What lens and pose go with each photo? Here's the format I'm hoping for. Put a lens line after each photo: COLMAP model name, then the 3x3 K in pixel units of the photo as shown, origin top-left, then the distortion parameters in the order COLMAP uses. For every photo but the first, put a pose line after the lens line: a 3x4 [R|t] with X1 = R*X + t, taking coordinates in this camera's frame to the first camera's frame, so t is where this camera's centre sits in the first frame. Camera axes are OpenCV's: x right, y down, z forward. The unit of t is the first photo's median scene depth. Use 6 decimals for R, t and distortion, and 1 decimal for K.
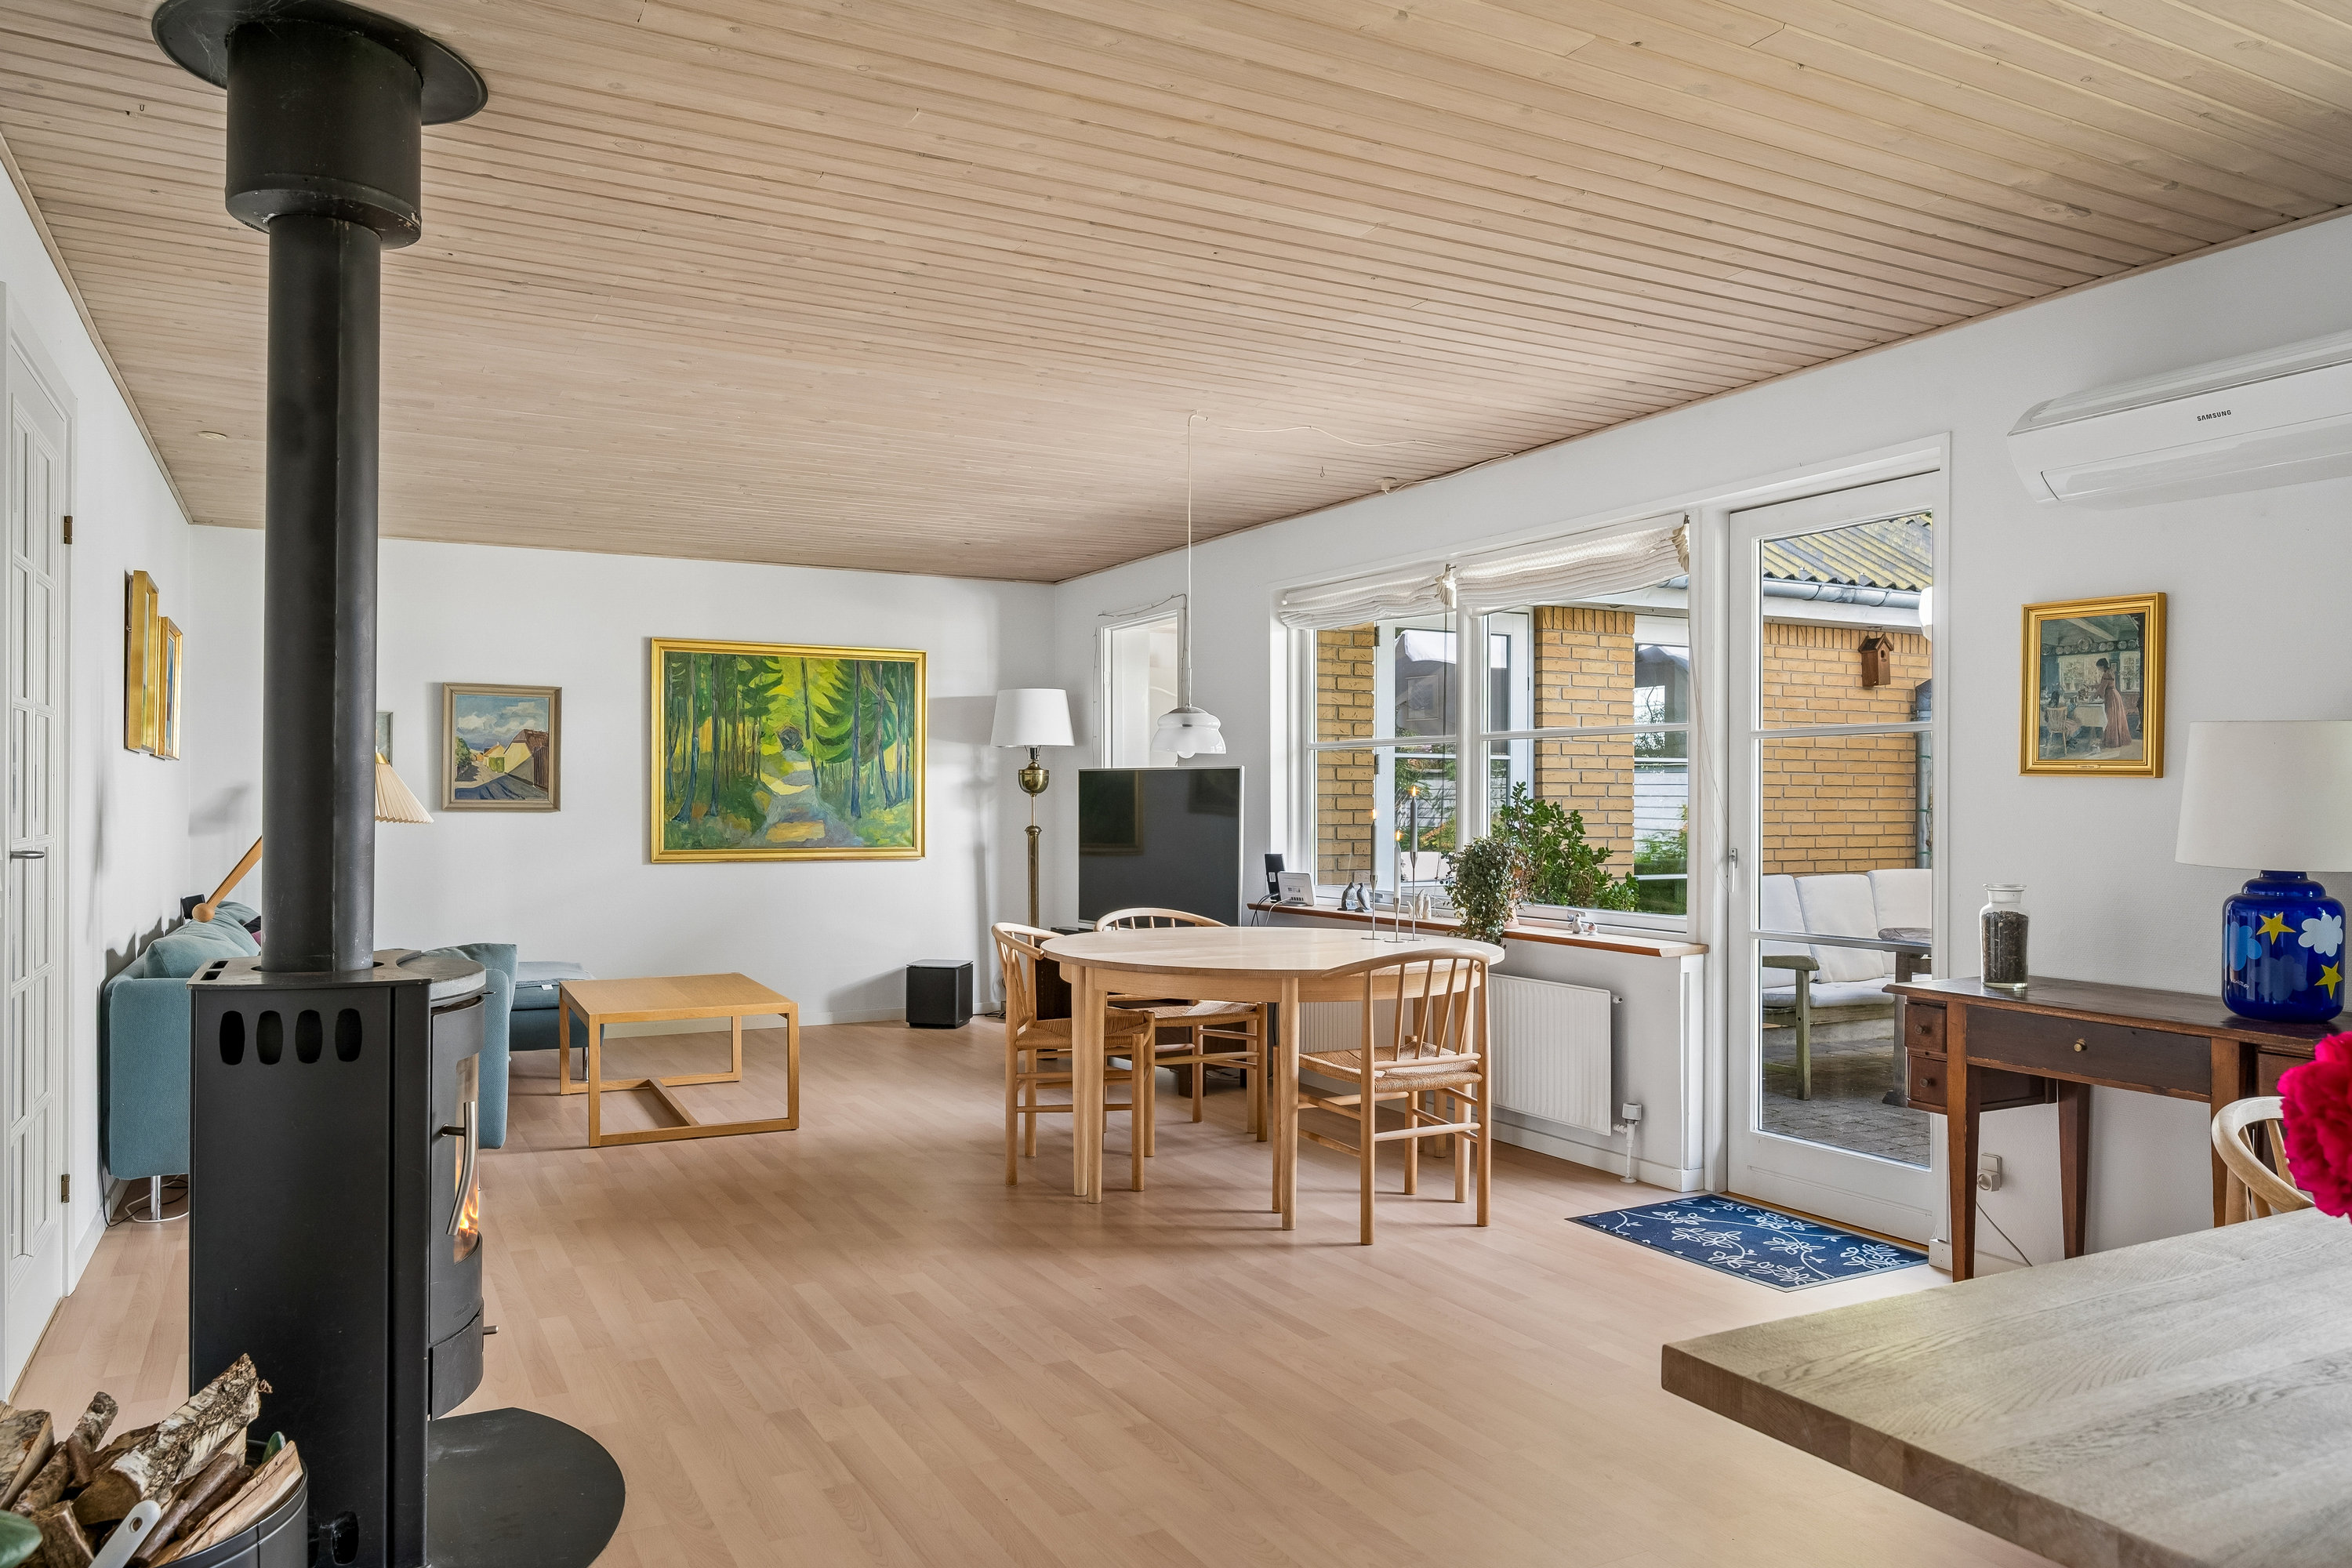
lens RADIAL K [[1598.9, 0, 1181.8], [0, 1598.9, 796.6], [0, 0, 1]] dist [0.003481, 0.001123]
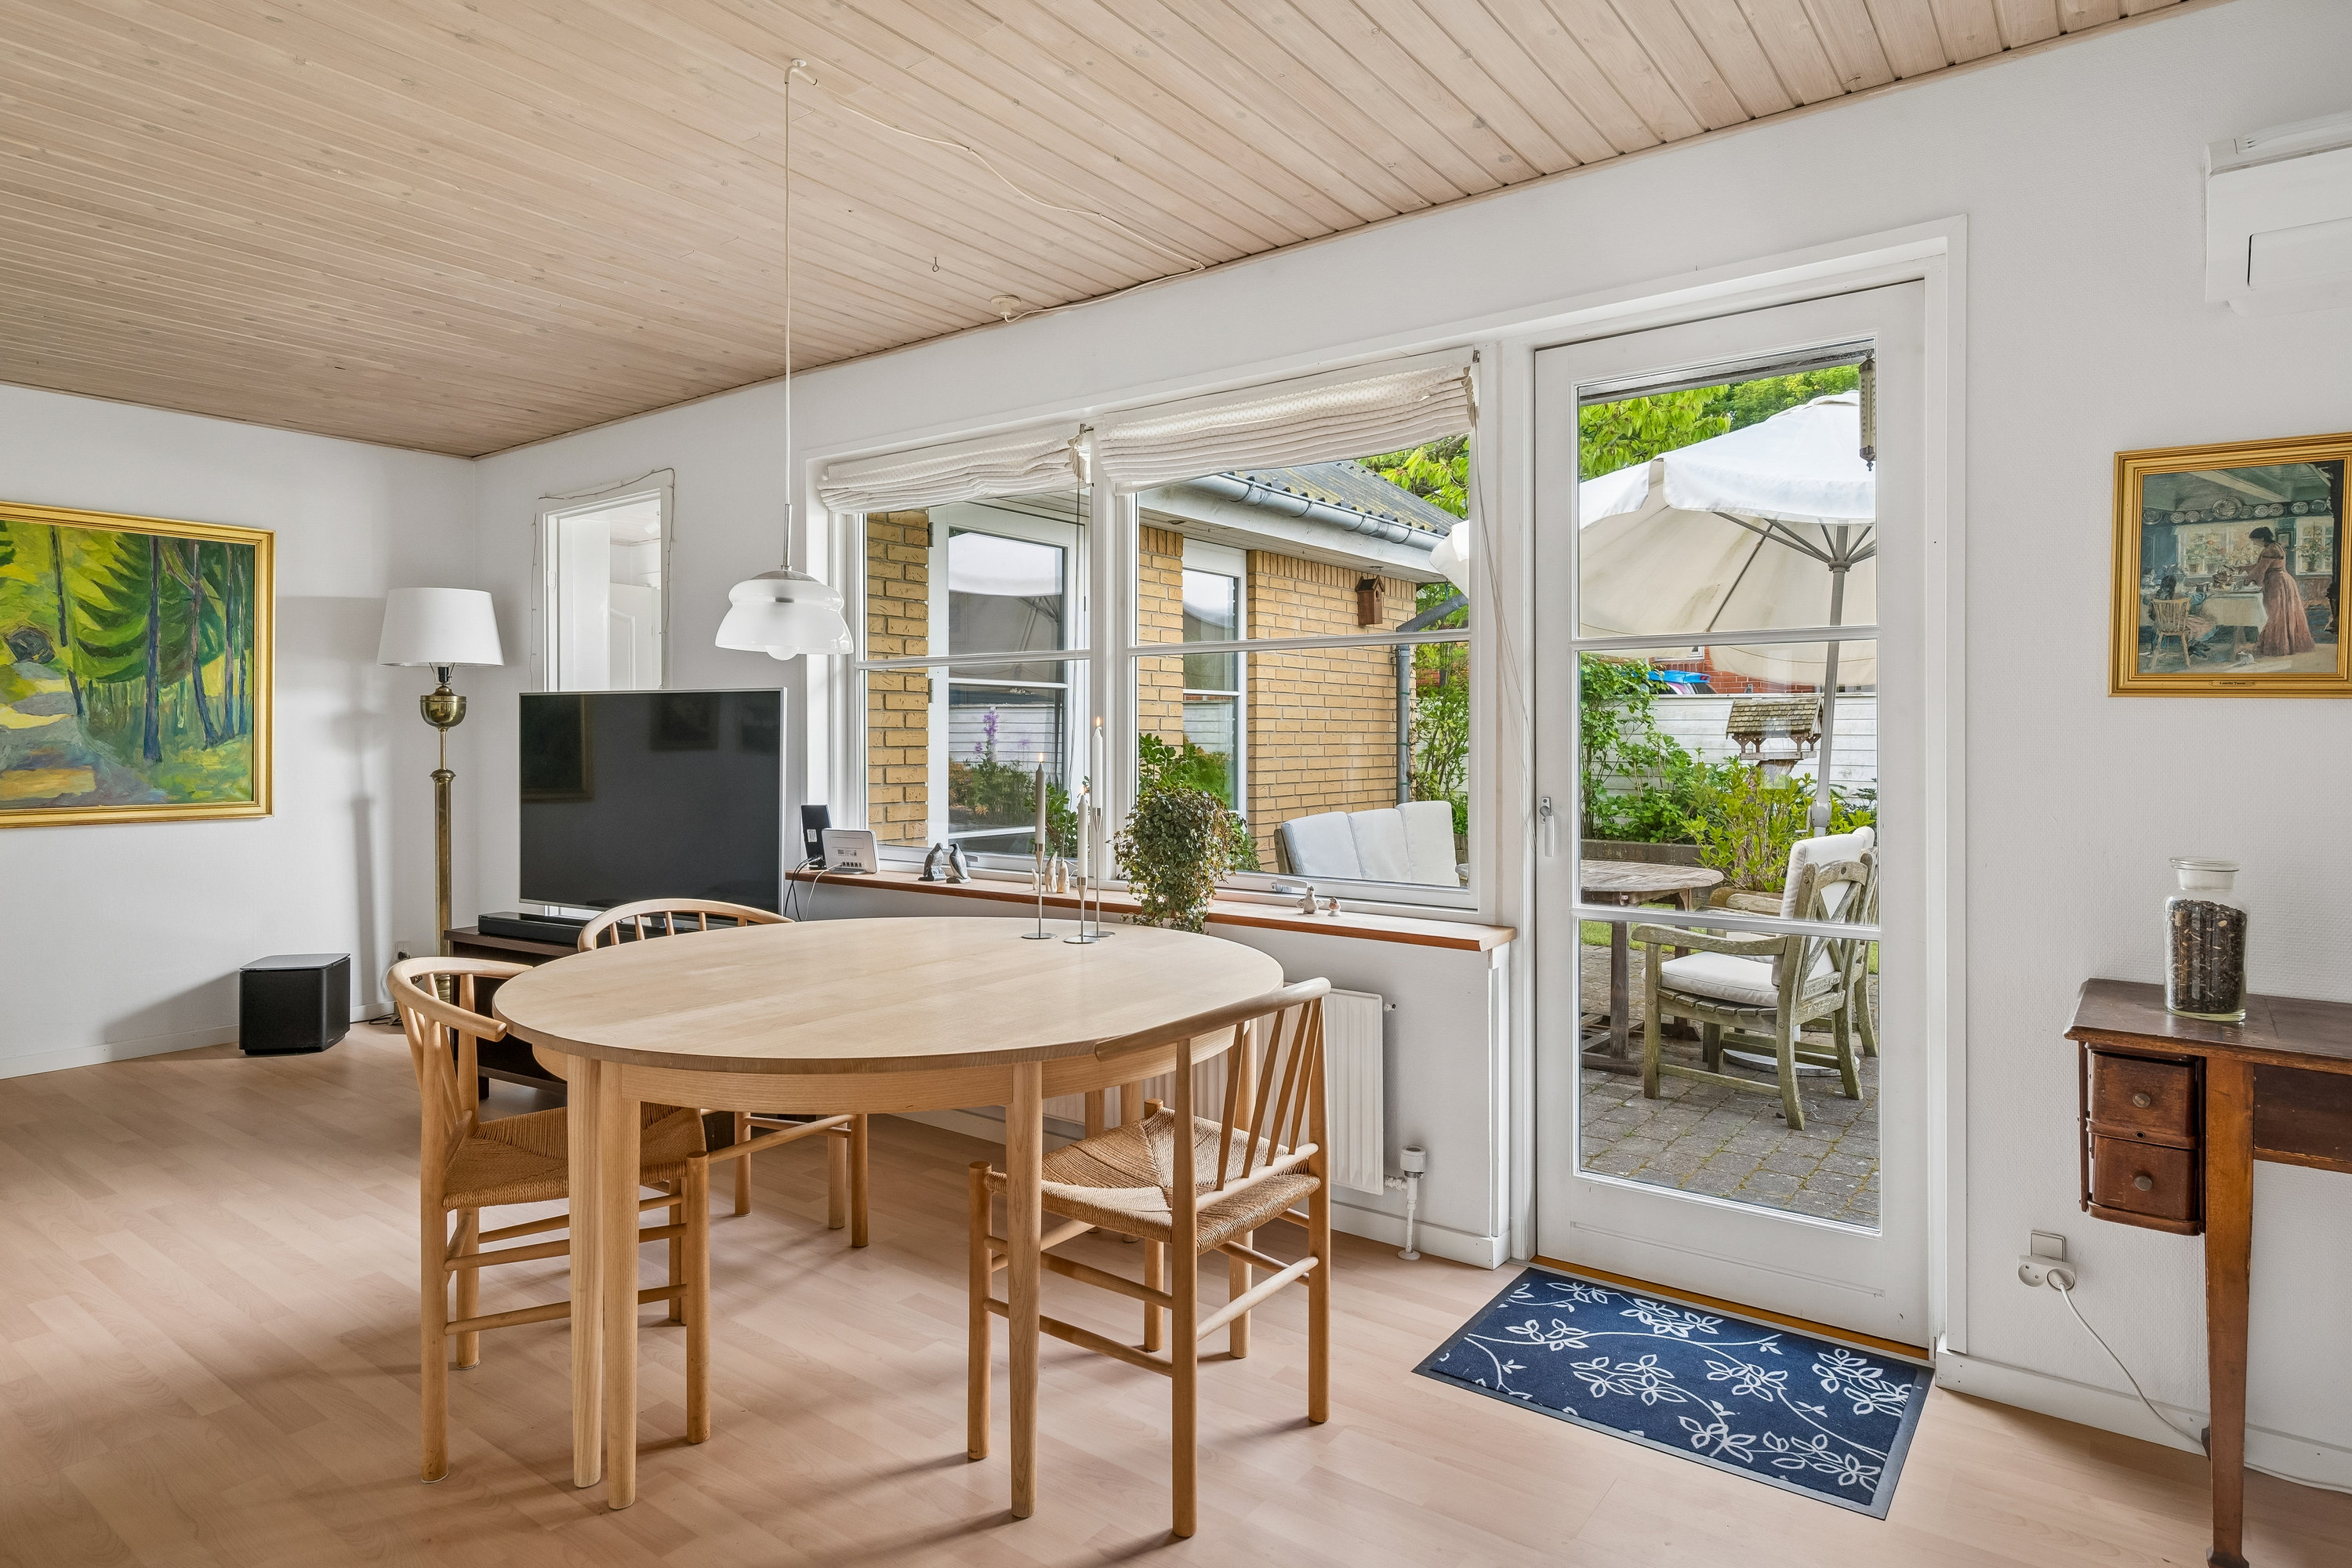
lens RADIAL K [[1294.1, 0, 1187.8], [0, 1294.1, 735.1], [0, 0, 1]] dist [-0.003549, -0.000929]
pose [[0.903147, -0.001942, 0.429327, -0.049919], [0.001070, 0.999997, 0.002273, 0.001265], [-0.429330, -0.001593, 0.903146, 0.395780]]
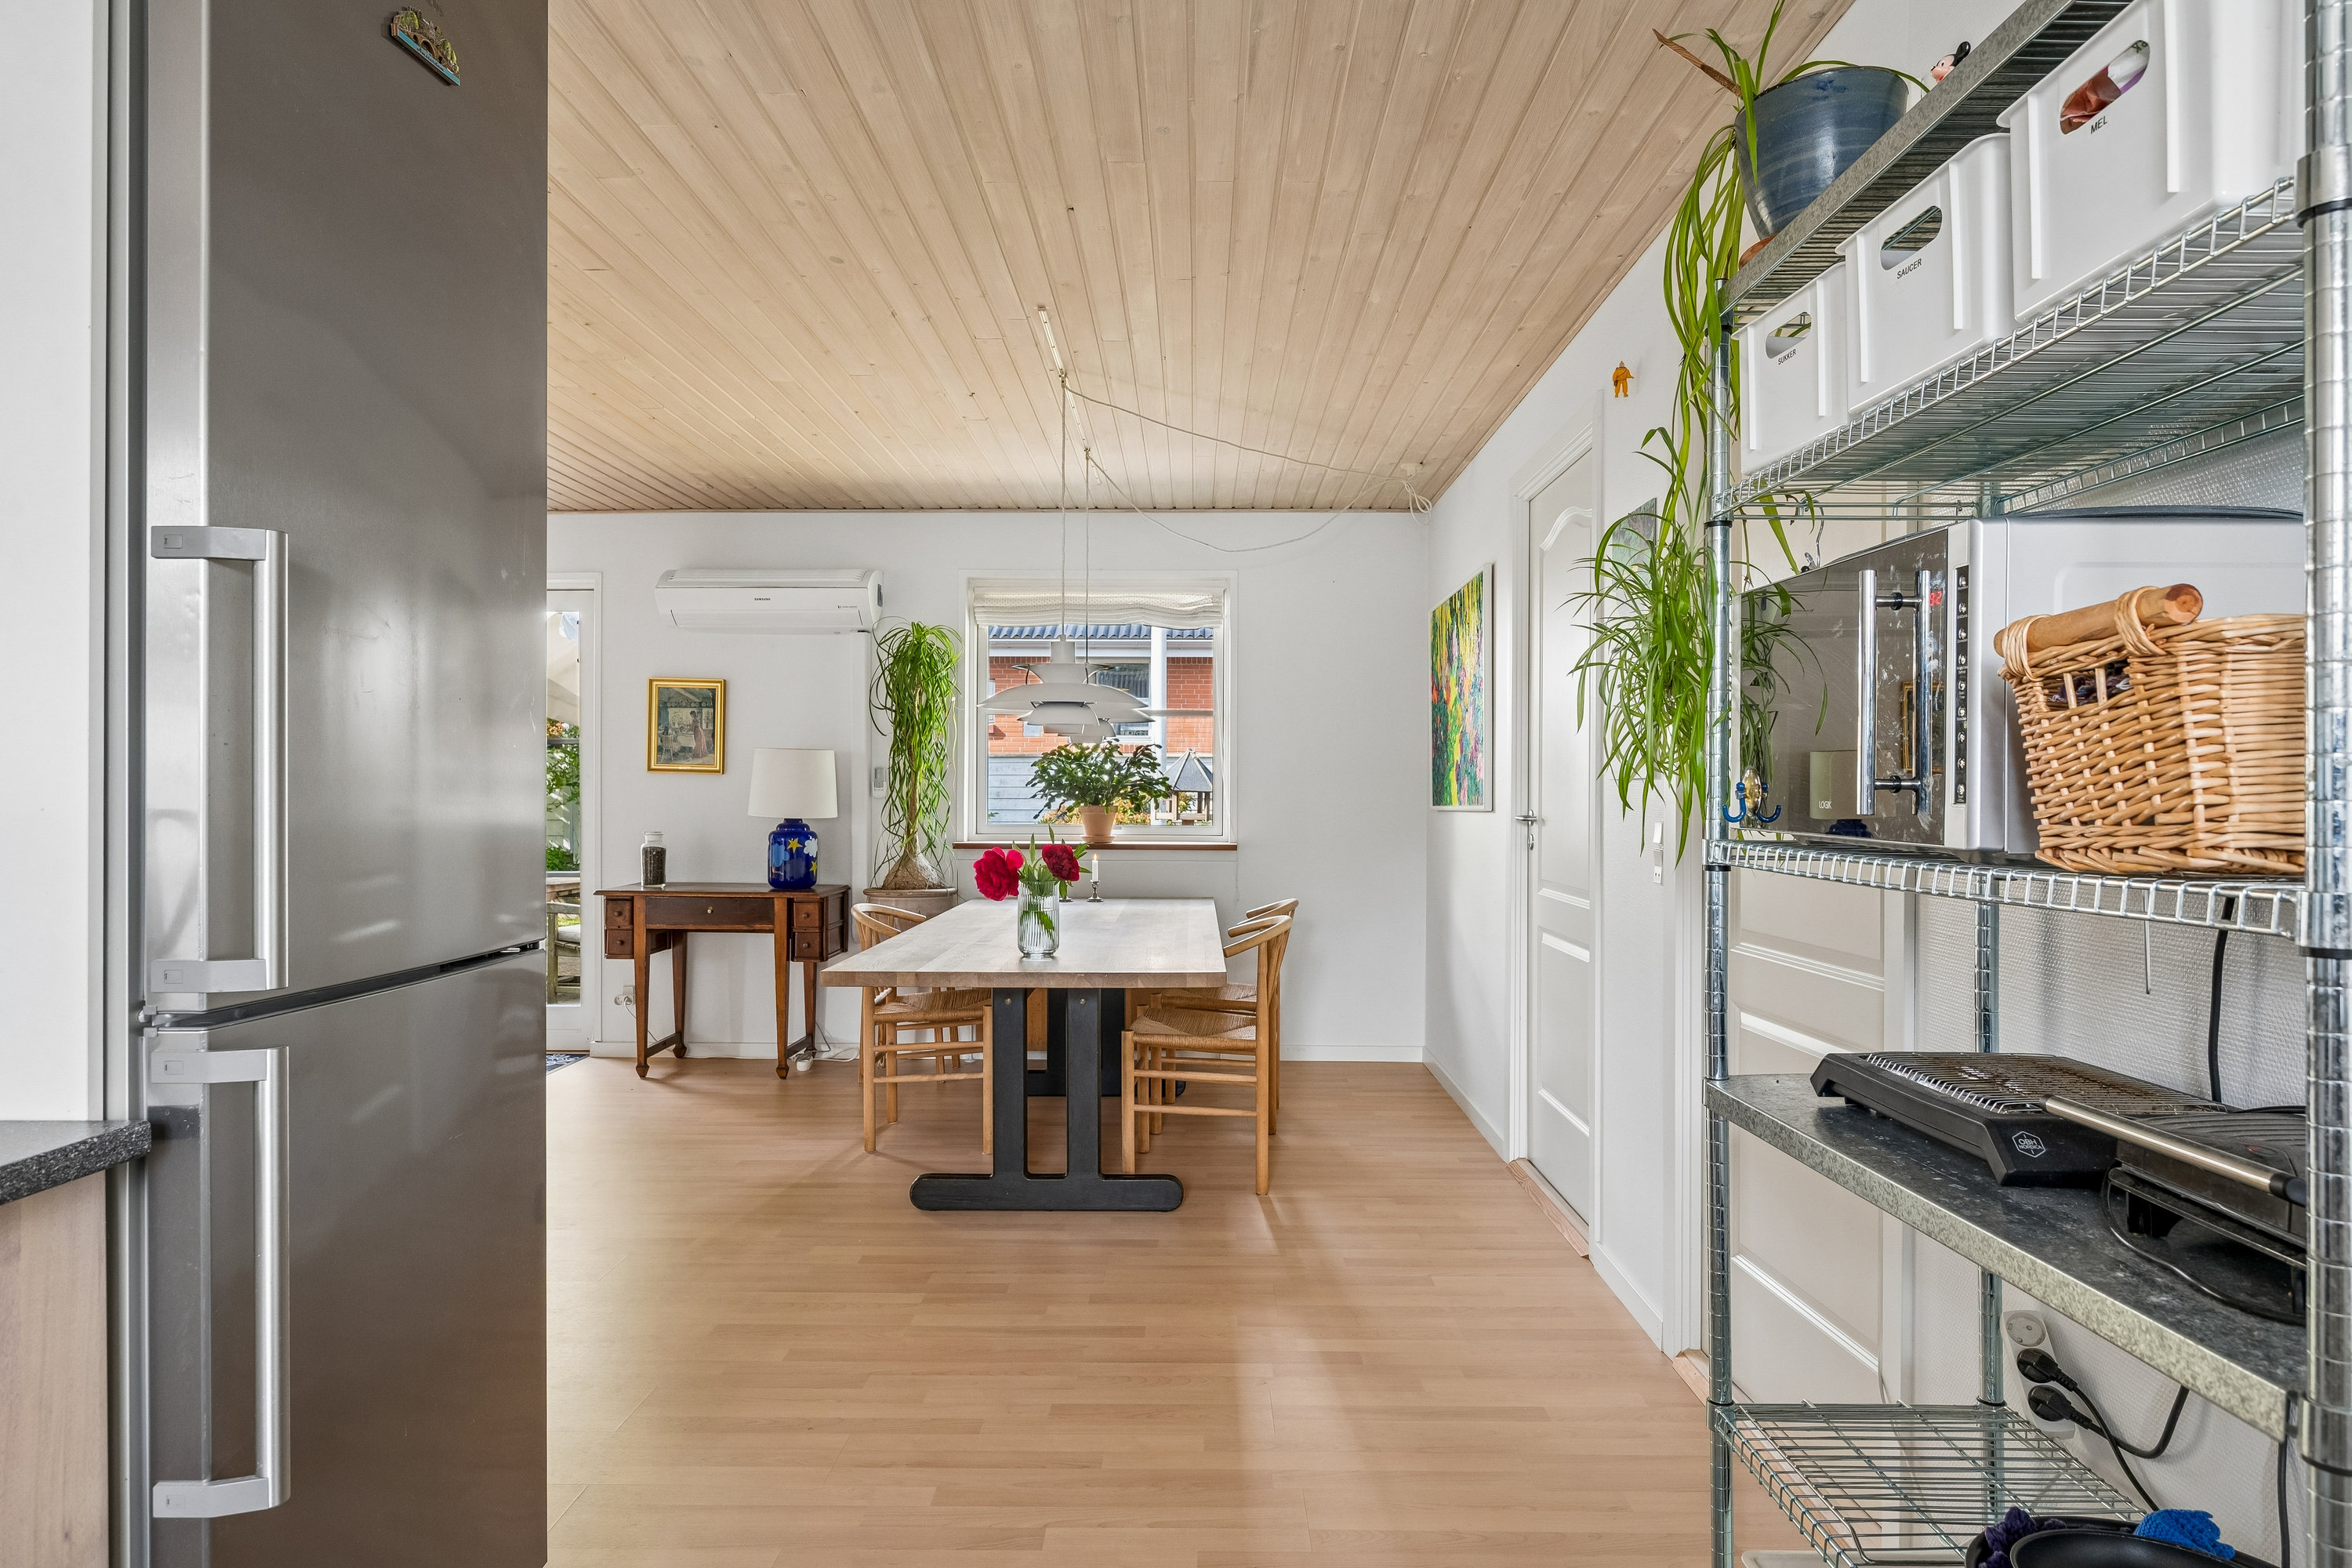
lens RADIAL K [[1398.2, 0, 1192.4], [0, 1398.2, 788.1], [0, 0, 1]] dist [0.001986, -0.001718]
pose [[0.478673, -0.001359, 0.877992, -0.337341], [-0.001600, 0.999996, 0.002420, -0.000082], [-0.877992, -0.002563, 0.478669, -0.174727]]
